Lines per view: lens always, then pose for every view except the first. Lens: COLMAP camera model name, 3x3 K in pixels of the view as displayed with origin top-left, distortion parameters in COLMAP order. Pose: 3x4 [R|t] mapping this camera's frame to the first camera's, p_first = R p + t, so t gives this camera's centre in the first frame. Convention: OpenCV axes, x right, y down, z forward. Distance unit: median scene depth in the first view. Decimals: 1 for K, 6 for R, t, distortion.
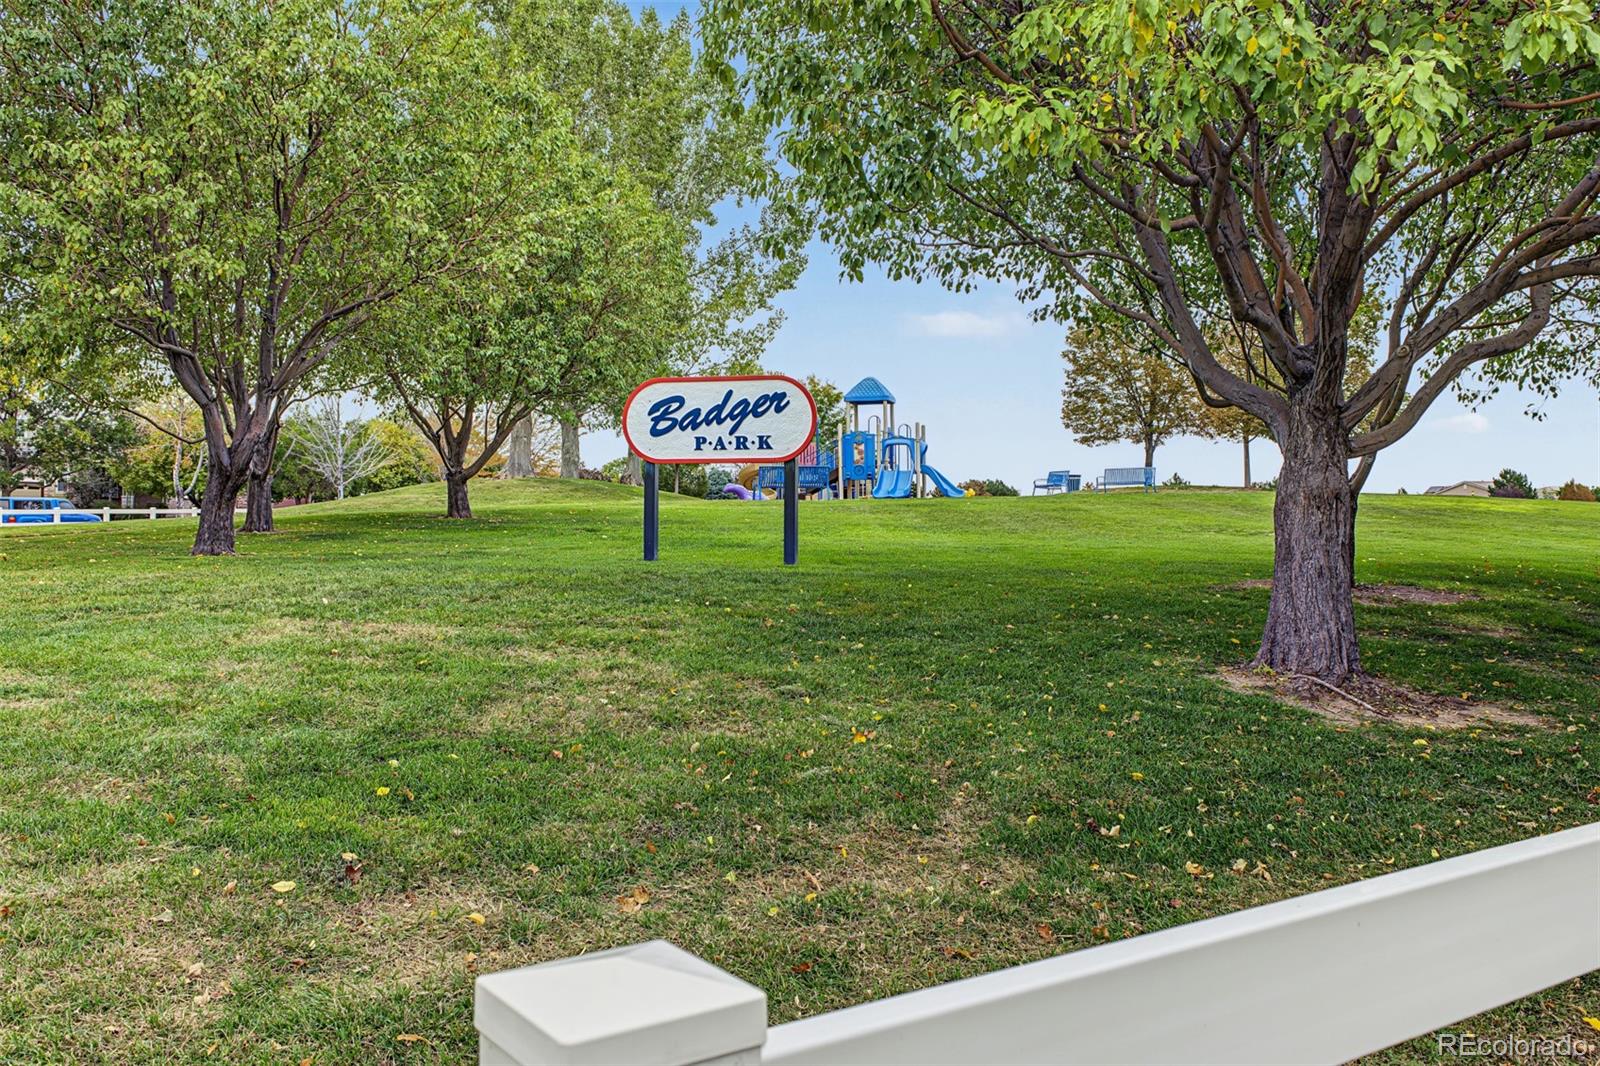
lens RADIAL K [[1346.2, 0, 800.0], [0, 1346.2, 533.0], [0, 0, 1]] dist [0.005712, 0.003564]
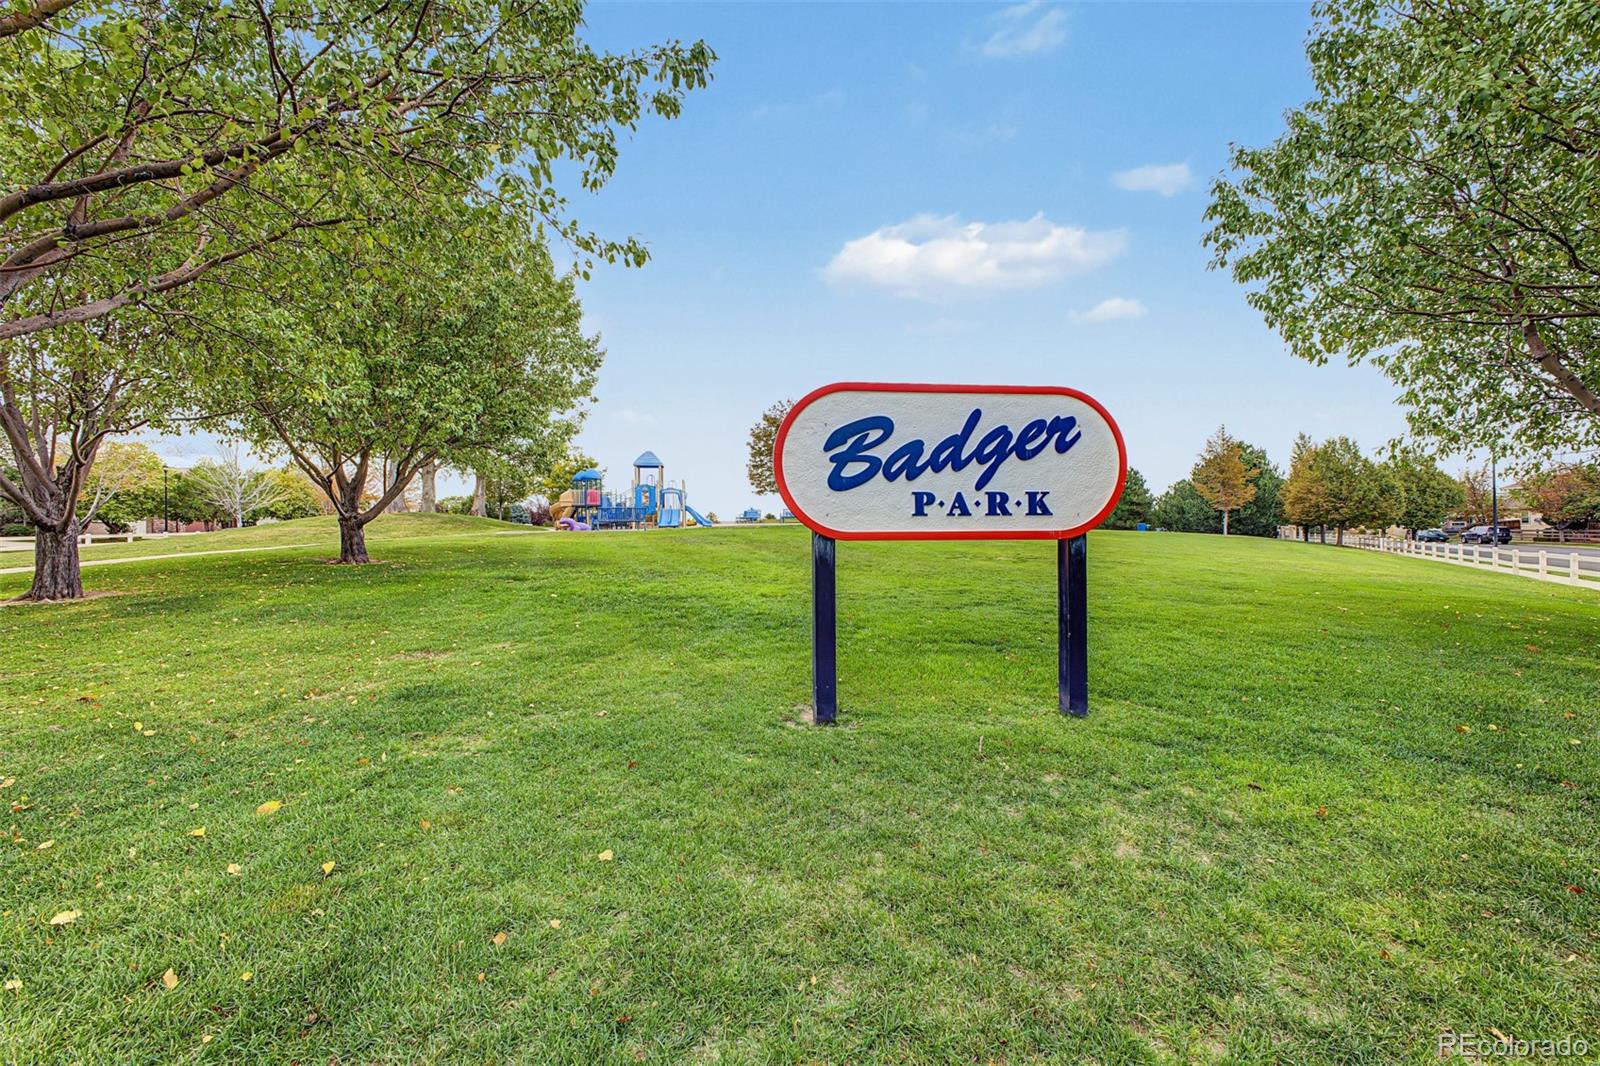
lens RADIAL K [[641.2, 0, 800.0], [0, 641.2, 533.0], [0, 0, 1]] dist [0.025430, -0.000186]
pose [[0.931266, -0.008962, 0.364231, -0.216331], [0.009732, 0.999953, -0.000278, -0.054651], [-0.364211, 0.003804, 0.931309, 0.766580]]
